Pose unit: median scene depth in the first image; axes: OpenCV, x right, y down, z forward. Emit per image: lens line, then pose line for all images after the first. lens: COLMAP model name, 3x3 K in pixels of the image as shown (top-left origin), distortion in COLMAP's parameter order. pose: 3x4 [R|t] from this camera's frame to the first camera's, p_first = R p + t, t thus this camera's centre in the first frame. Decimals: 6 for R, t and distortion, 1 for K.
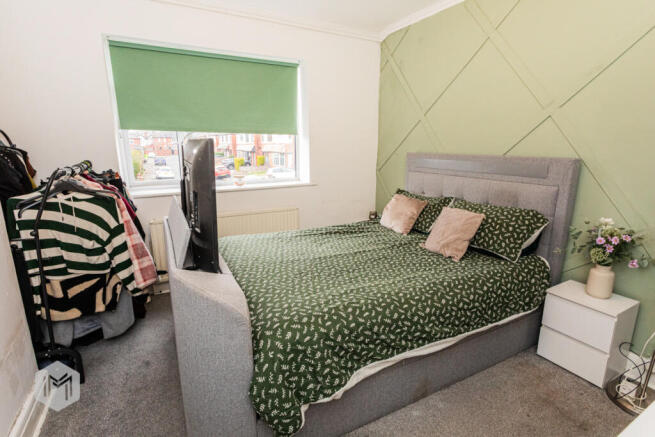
lens RADIAL K [[321.7, 0, 327.5], [0, 321.7, 218.5], [0, 0, 1]] dist [0.000666, 0.000007]
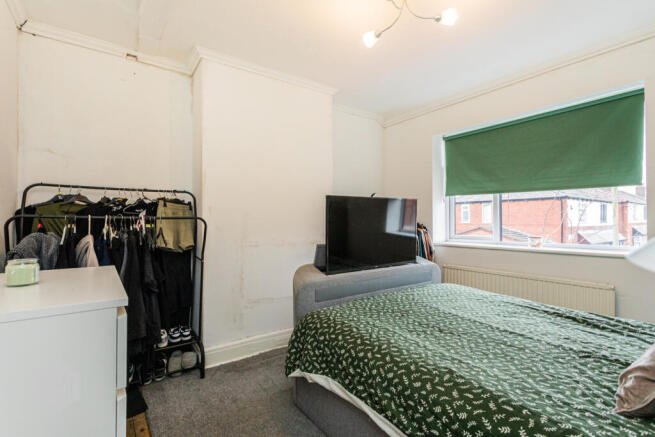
lens RADIAL K [[308.6, 0, 327.5], [0, 308.6, 218.5], [0, 0, 1]] dist [0.000620, 0.000023]
pose [[0.133761, -0.007805, -0.990983, 0.651785], [-0.217561, 0.975343, -0.037048, -0.027868], [0.966838, 0.220555, 0.128765, 0.389441]]
